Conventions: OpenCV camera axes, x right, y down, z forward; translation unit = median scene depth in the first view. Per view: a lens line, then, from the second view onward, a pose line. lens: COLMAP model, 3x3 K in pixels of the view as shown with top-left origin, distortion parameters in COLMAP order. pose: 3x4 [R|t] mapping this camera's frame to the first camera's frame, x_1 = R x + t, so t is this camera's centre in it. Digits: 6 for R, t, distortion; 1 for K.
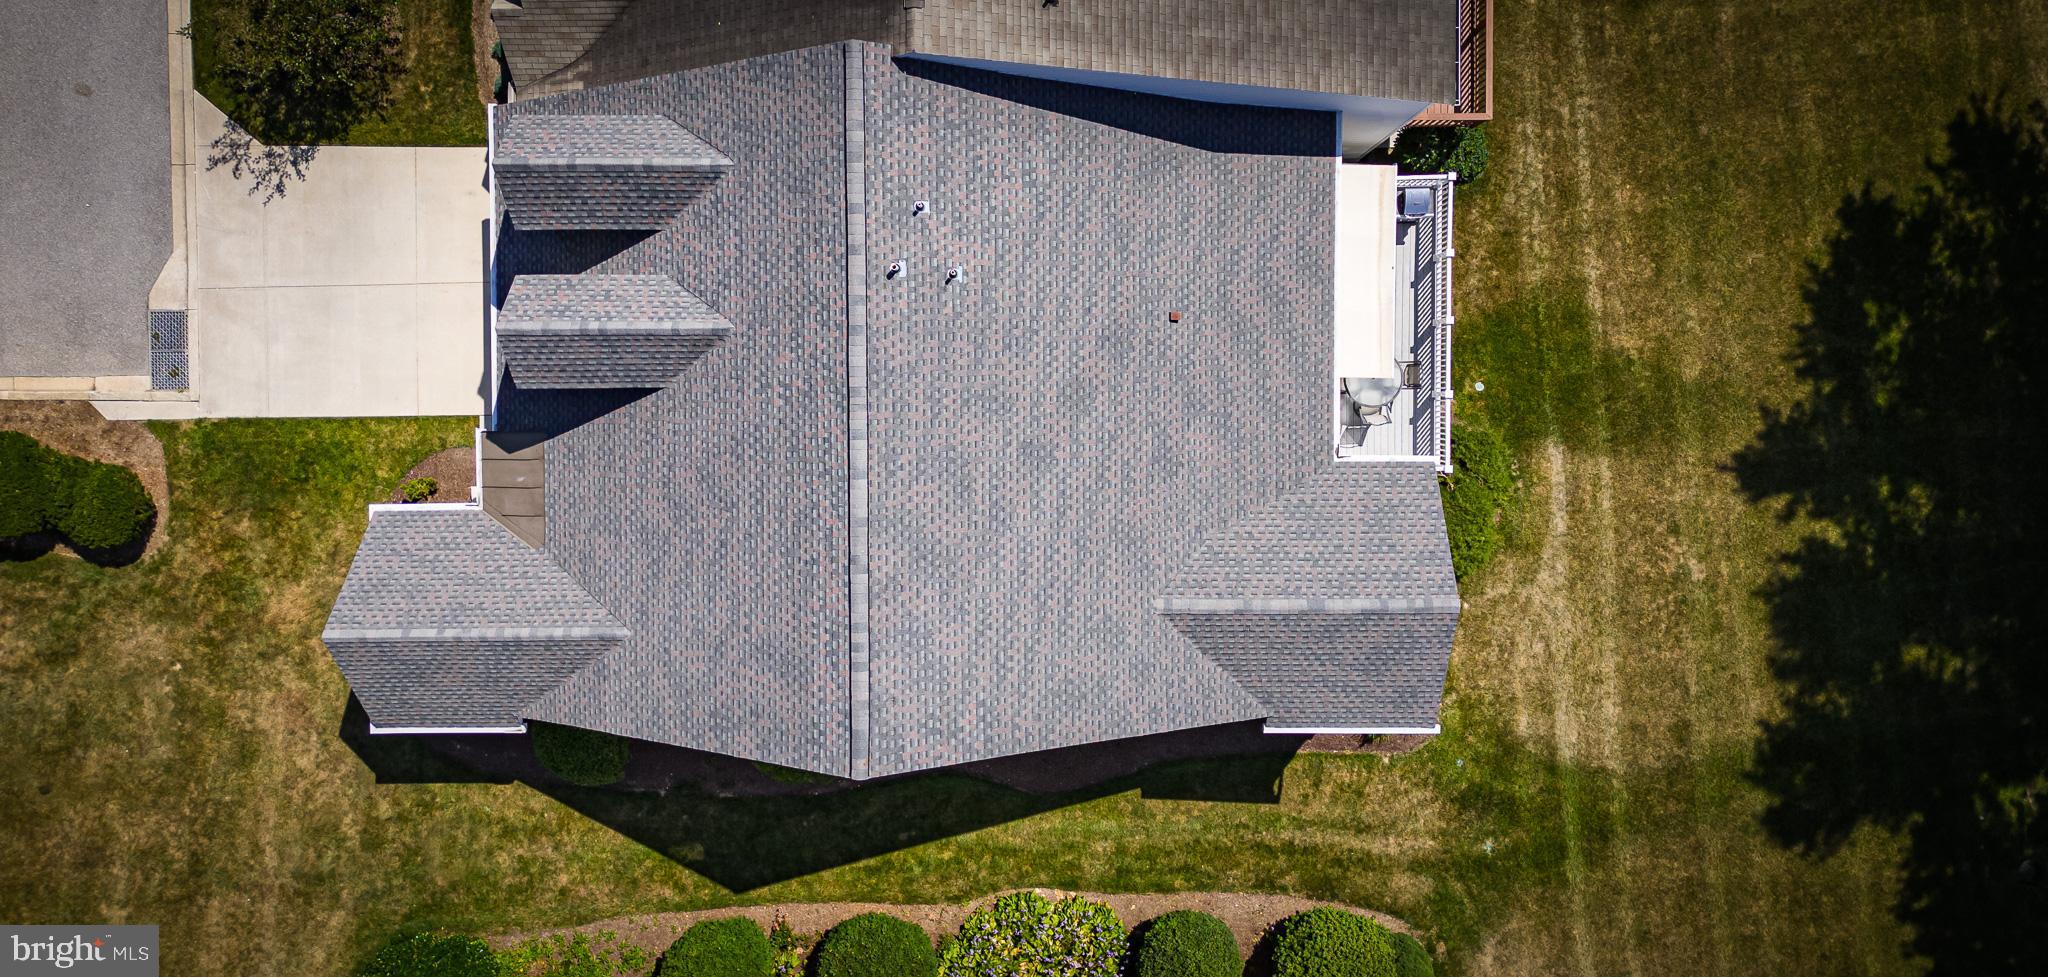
lens RADIAL K [[1457.5, 0, 1025.6], [0, 1457.5, 413.2], [0, 0, 1]] dist [0.156209, 0.000197]
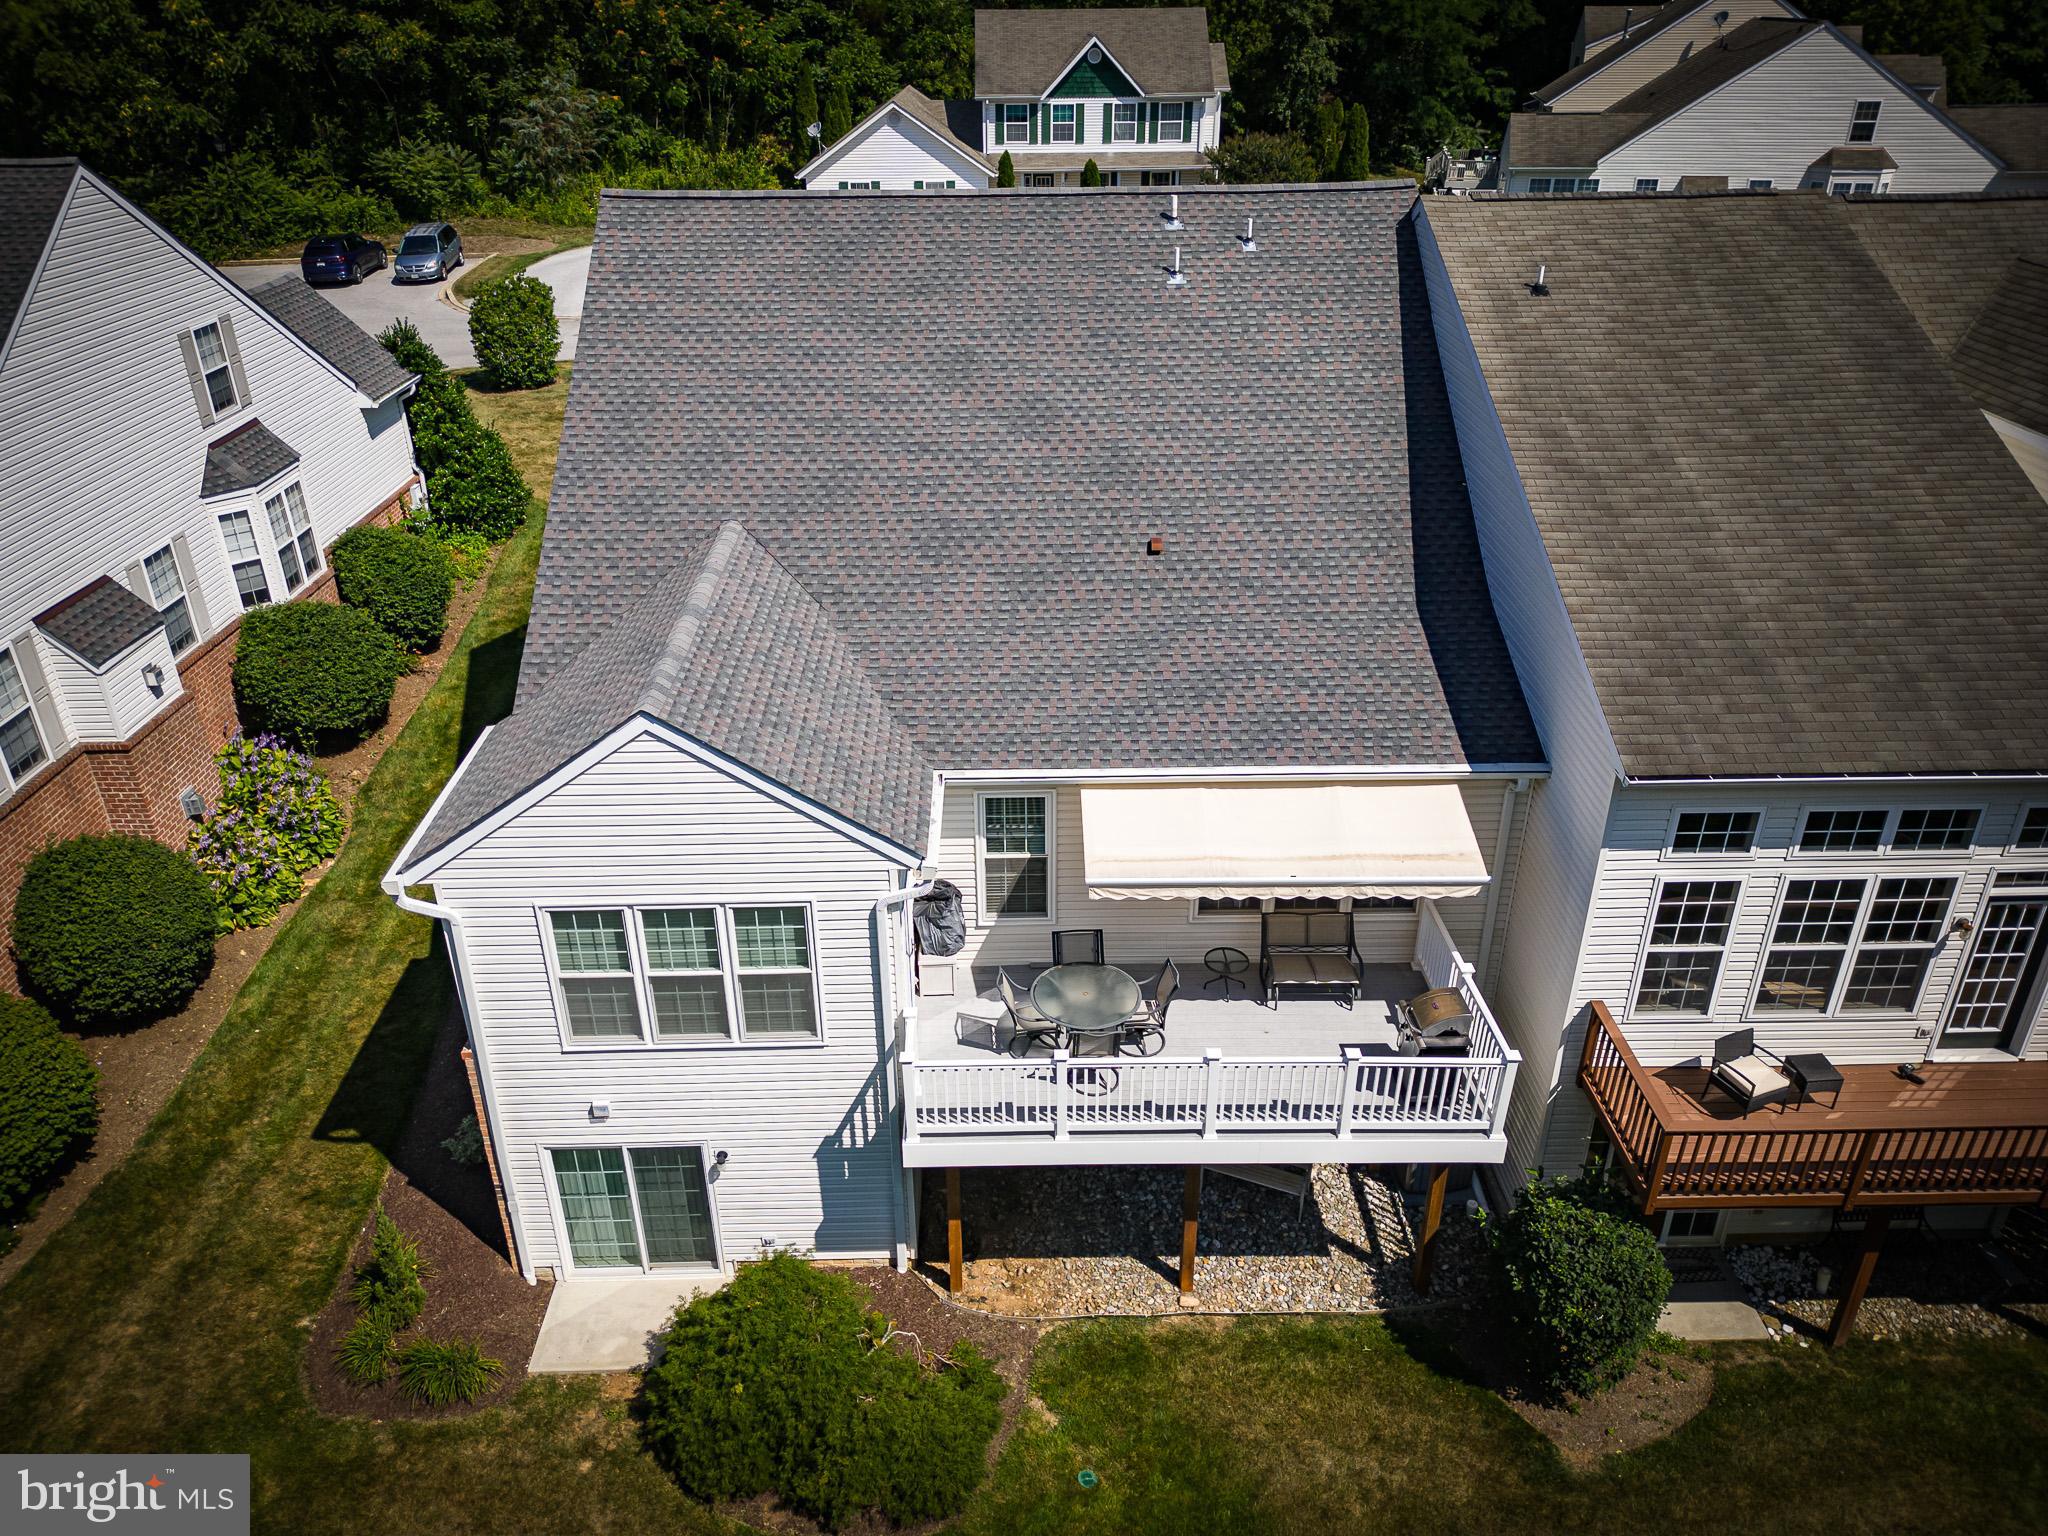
lens RADIAL K [[1431.8, 0, 1024.0], [0, 1431.8, 768.0], [0, 0, 1]] dist [0.072160, -0.075395]
pose [[0.018832, 0.473441, -0.880624, 0.733756], [-0.999821, 0.007370, -0.017418, 0.007474], [-0.001756, 0.880795, 0.473495, 0.776635]]
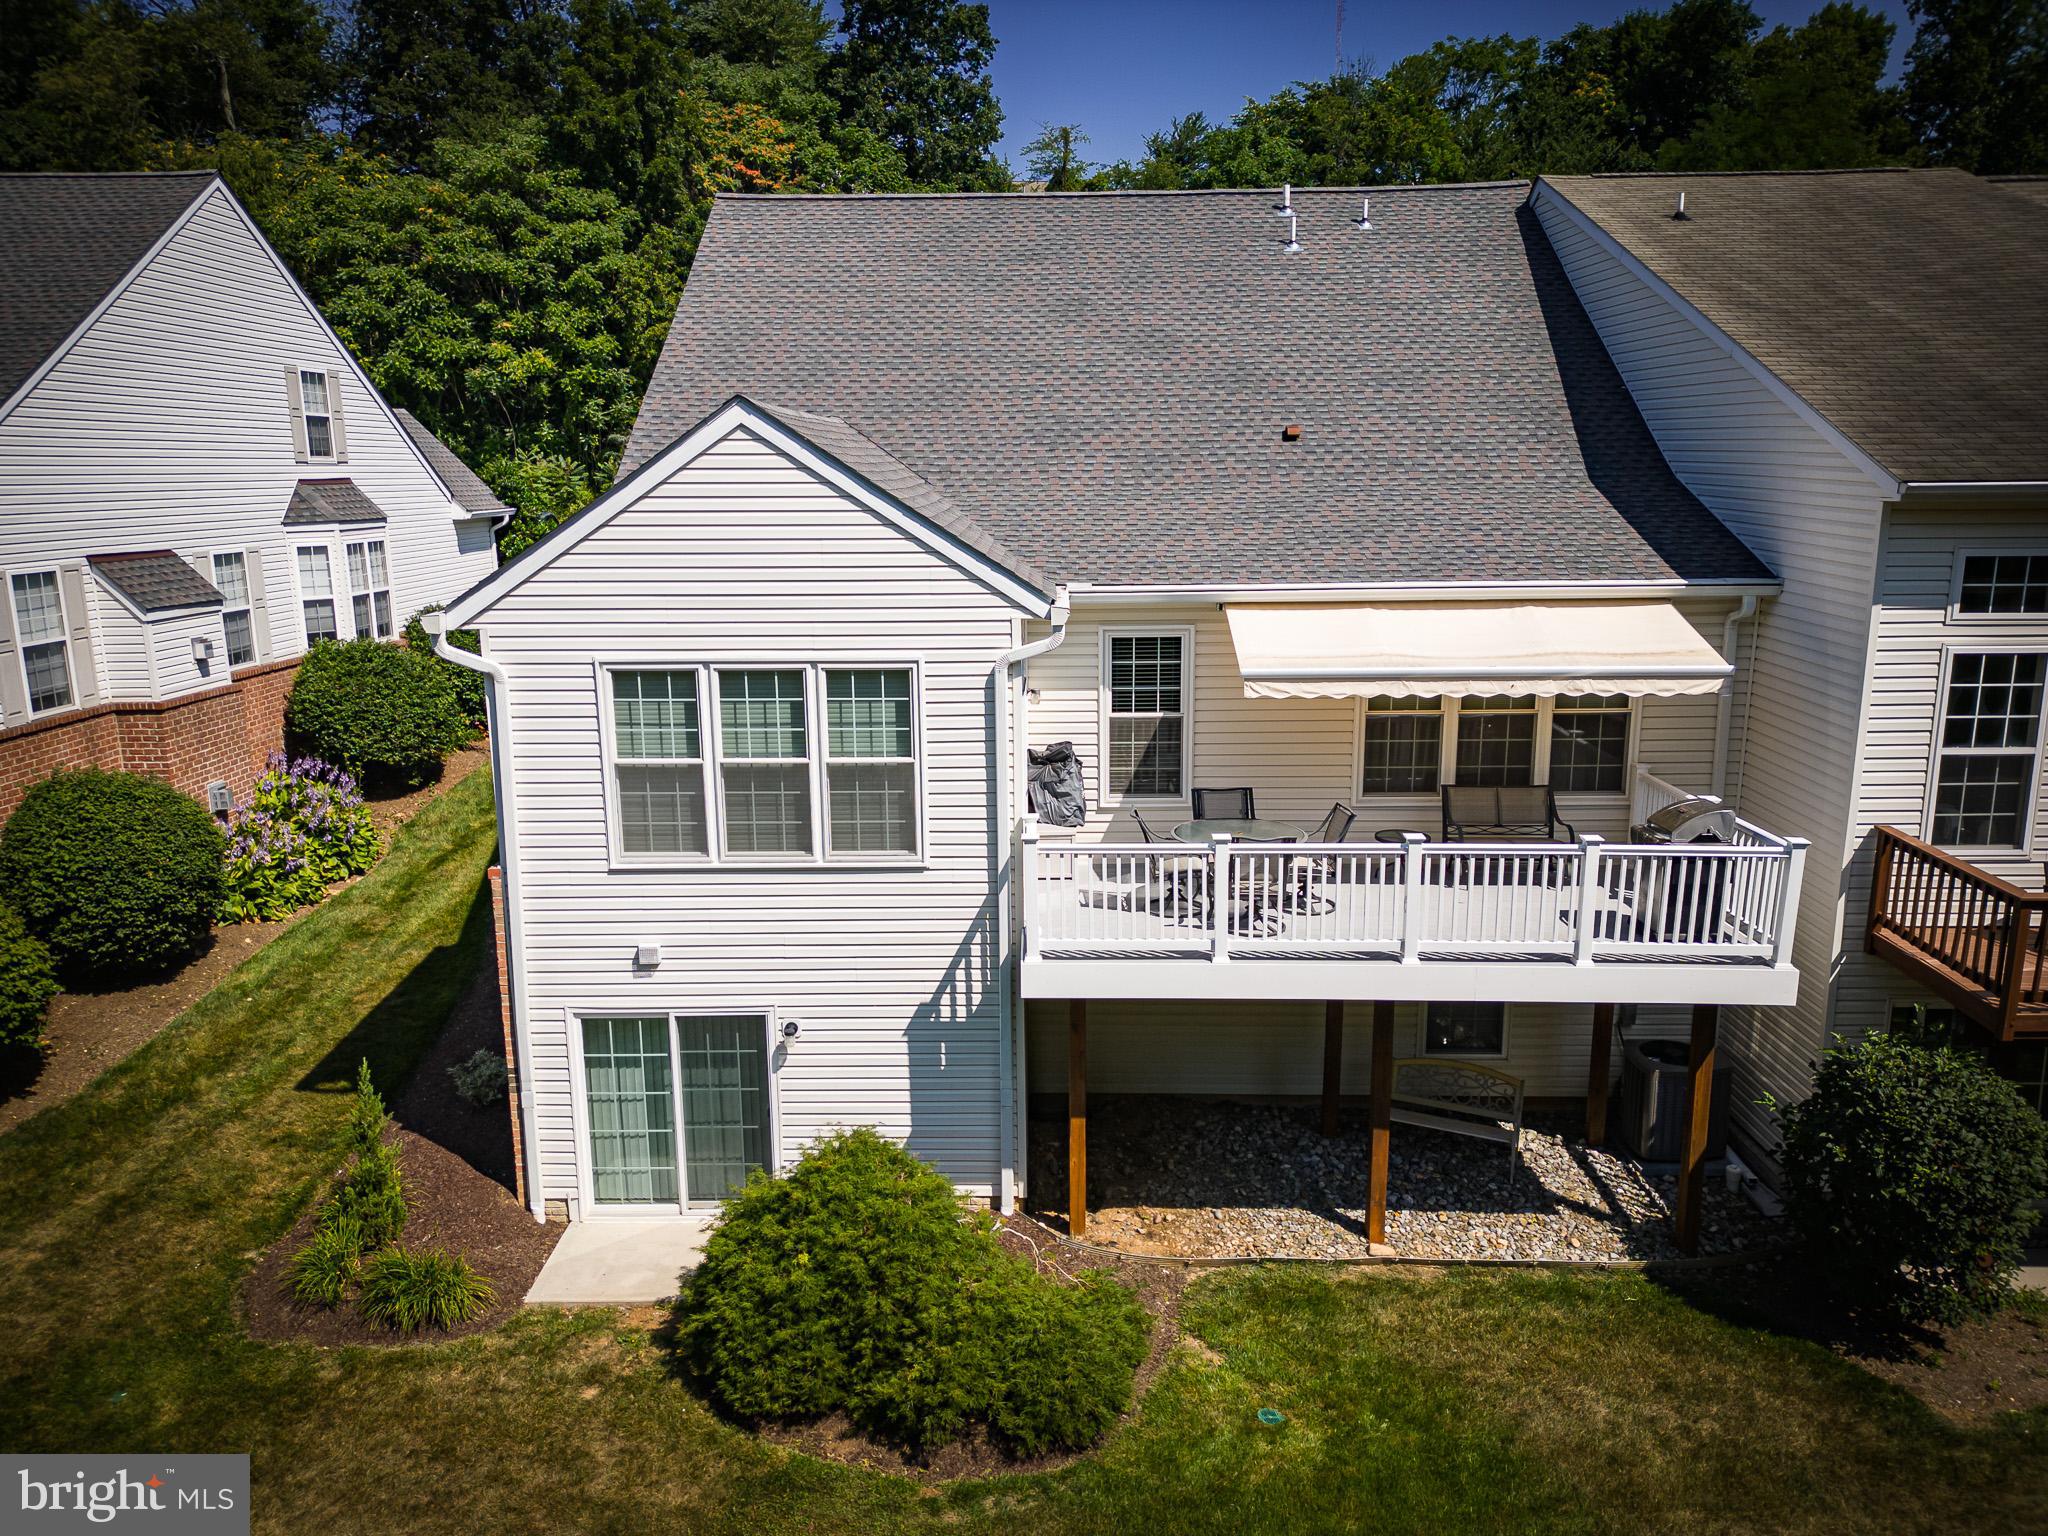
lens RADIAL K [[1431.8, 0, 1024.0], [0, 1431.8, 768.0], [0, 0, 1]] dist [0.072160, -0.075395]
pose [[-0.017454, 0.212636, -0.976976, 0.730863], [-0.999847, -0.002313, 0.017359, 0.036551], [0.001432, 0.977129, 0.212643, 1.008615]]
